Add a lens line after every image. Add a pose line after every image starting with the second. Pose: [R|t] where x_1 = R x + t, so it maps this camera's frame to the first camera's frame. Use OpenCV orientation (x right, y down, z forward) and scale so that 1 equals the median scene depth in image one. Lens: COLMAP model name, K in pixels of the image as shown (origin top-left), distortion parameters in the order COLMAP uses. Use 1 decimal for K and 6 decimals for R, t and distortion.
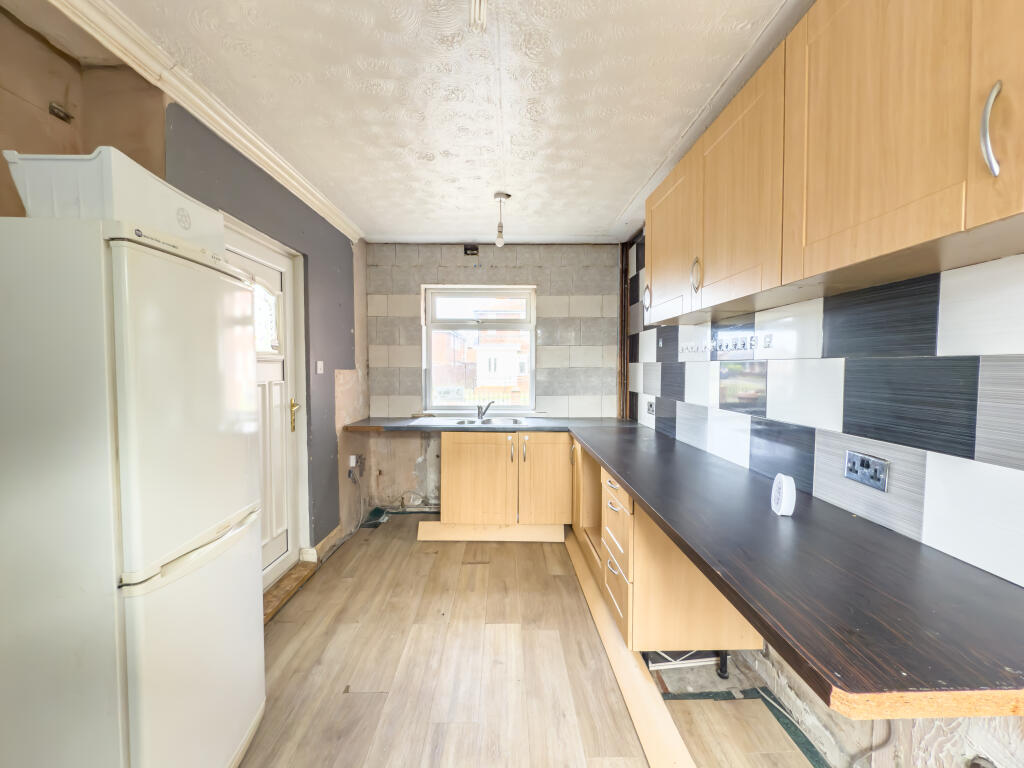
lens RADIAL K [[422.1, 0, 520.3], [0, 422.1, 383.8], [0, 0, 1]] dist [-0.001487, -0.000052]
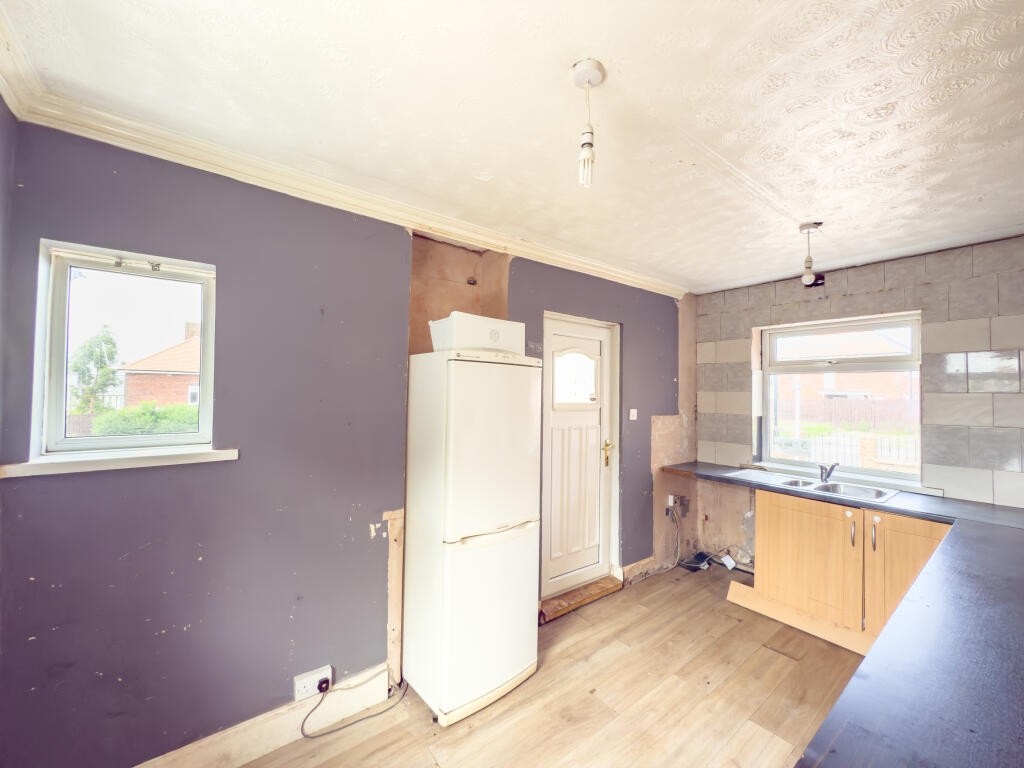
lens RADIAL K [[422.1, 0, 520.3], [0, 422.1, 383.8], [0, 0, 1]] dist [-0.001487, -0.000052]
pose [[0.599092, -0.005367, -0.800662, 0.240394], [-0.047842, 0.997951, -0.042487, -0.050722], [0.799250, 0.063759, 0.597607, 0.031393]]
